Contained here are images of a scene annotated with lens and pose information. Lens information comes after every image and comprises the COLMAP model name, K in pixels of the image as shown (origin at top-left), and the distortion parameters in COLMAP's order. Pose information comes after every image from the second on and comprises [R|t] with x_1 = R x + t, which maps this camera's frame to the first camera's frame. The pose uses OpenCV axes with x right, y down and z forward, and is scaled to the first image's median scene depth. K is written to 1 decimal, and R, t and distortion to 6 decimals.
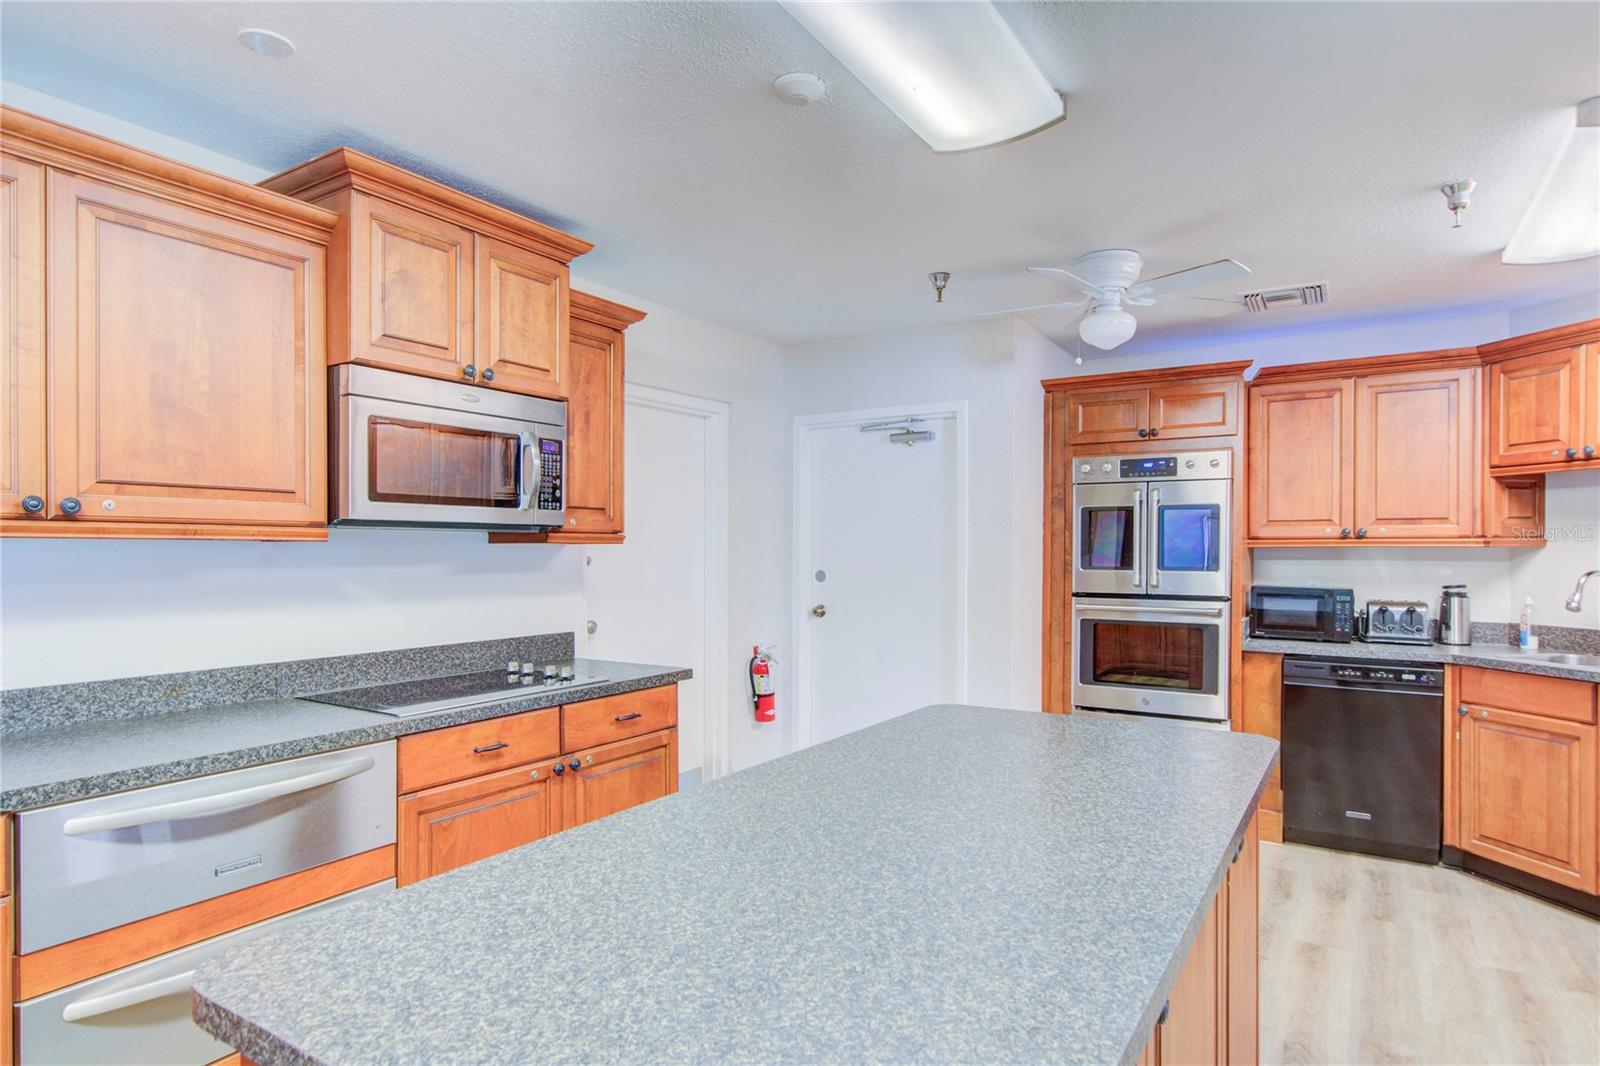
lens RADIAL K [[880.3, 0, 805.3], [0, 880.3, 555.2], [0, 0, 1]] dist [-0.004316, 0.000694]
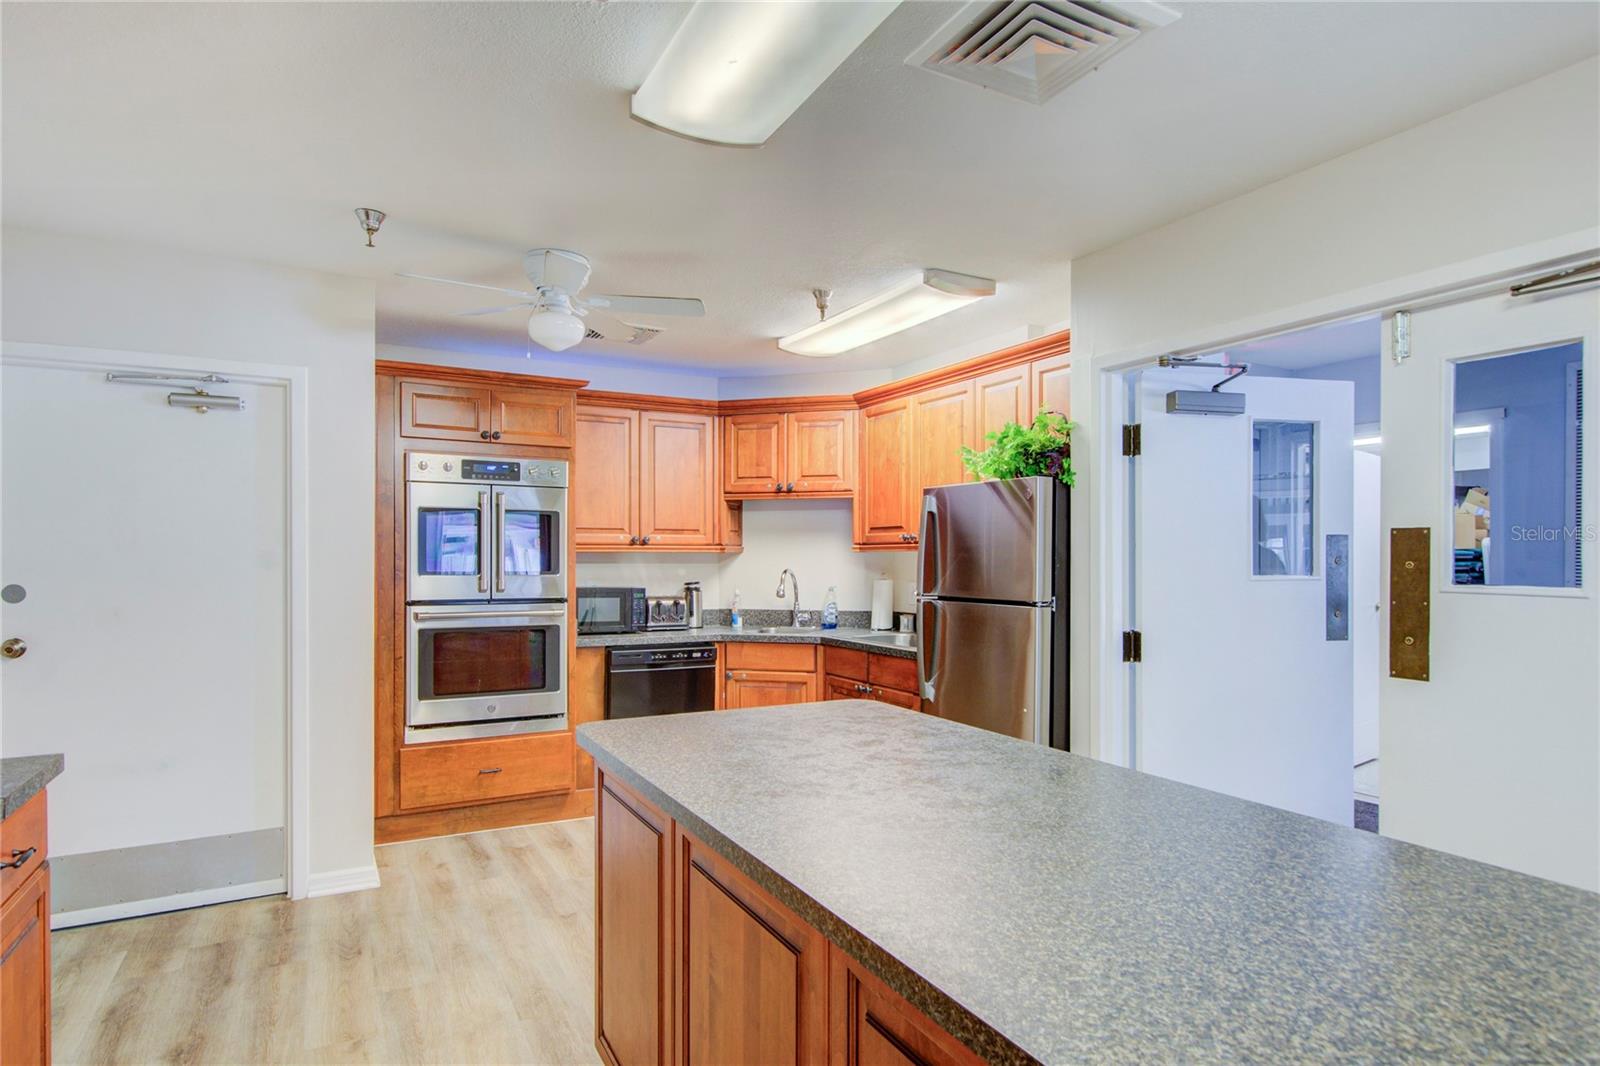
lens RADIAL K [[880.3, 0, 805.3], [0, 880.3, 555.2], [0, 0, 1]] dist [-0.004316, 0.000694]
pose [[0.490421, 0.001644, 0.871484, -0.315654], [0.005037, 0.999976, -0.004721, 0.001870], [-0.871471, 0.006705, 0.490401, 0.223631]]
